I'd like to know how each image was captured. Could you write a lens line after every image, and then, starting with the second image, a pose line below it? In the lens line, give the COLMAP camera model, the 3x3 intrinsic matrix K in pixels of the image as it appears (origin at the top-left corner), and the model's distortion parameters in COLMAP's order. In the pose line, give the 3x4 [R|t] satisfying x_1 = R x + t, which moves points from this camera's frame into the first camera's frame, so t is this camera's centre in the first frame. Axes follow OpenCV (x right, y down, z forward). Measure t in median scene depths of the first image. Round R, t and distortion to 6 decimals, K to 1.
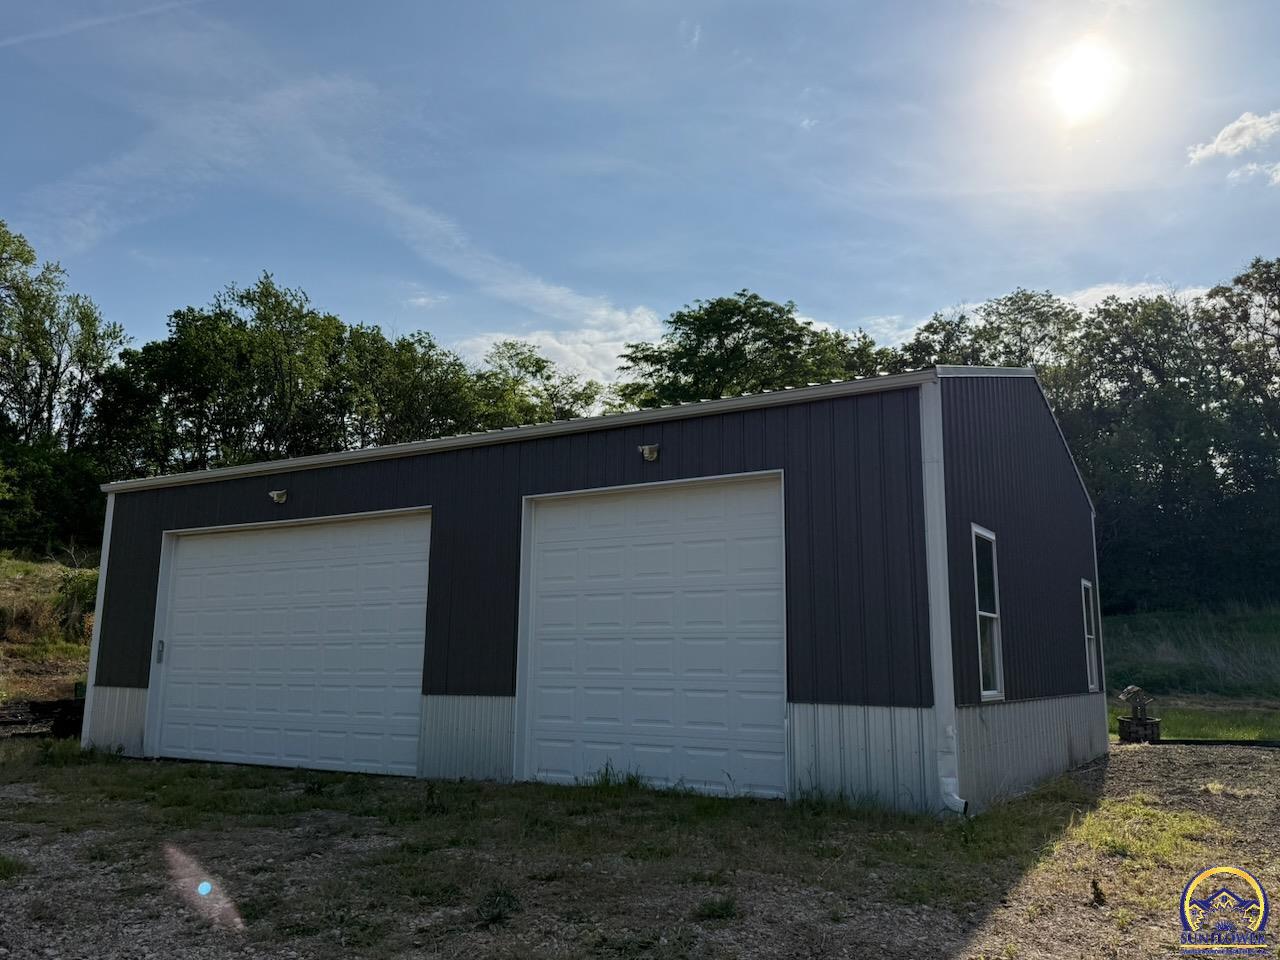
lens RADIAL K [[1019.7, 0, 640.0], [0, 1019.7, 480.0], [0, 0, 1]] dist [0.000918, -0.001005]
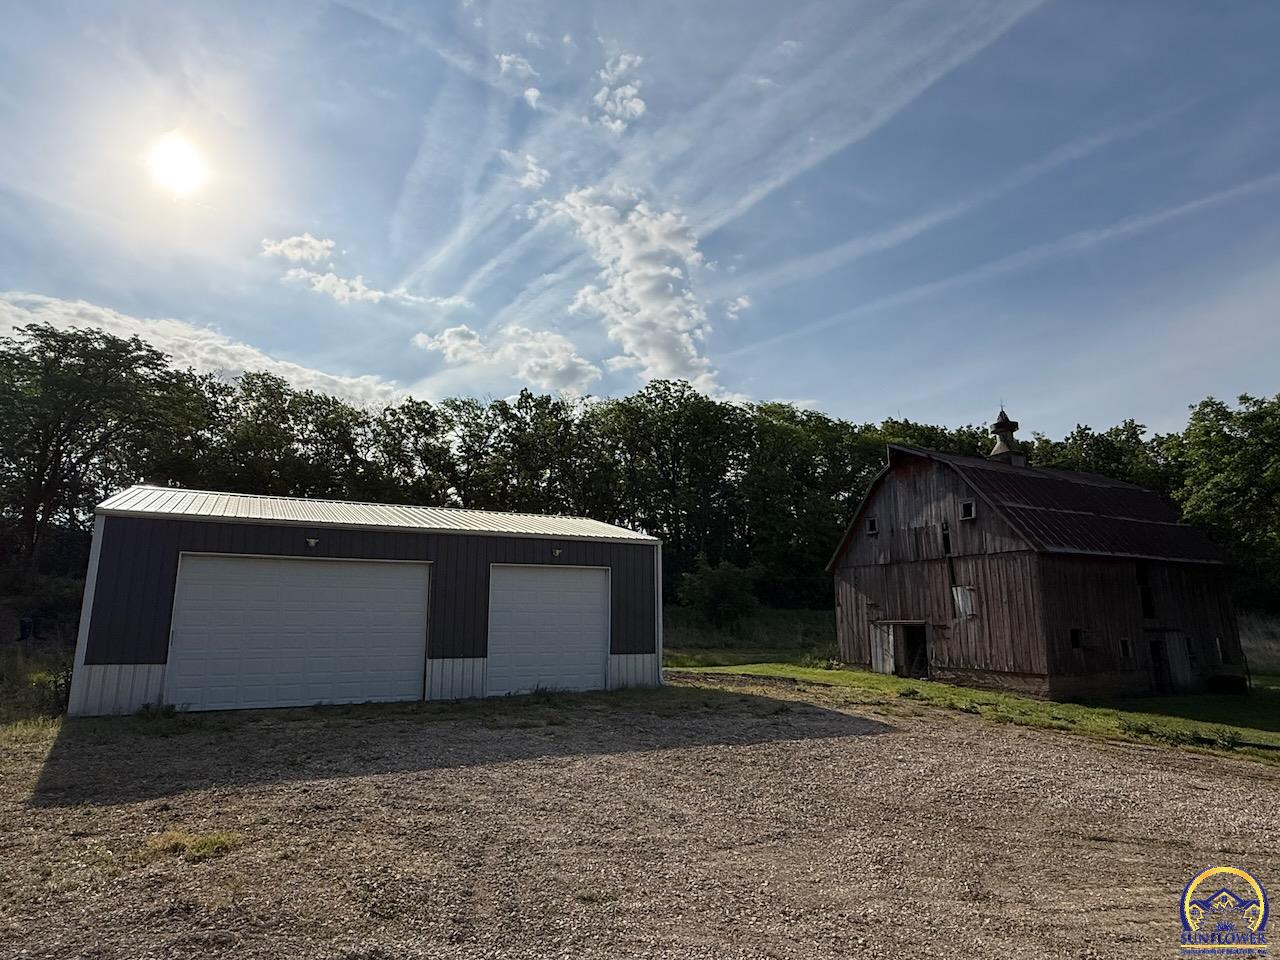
lens RADIAL K [[746.3, 0, 640.0], [0, 746.3, 480.0], [0, 0, 1]] dist [0.000458, 0.000314]
pose [[0.537720, 0.157216, 0.828336, -1.341162], [-0.146102, 0.984973, -0.092102, -0.061300], [-0.830368, -0.071496, 0.552610, -0.126040]]
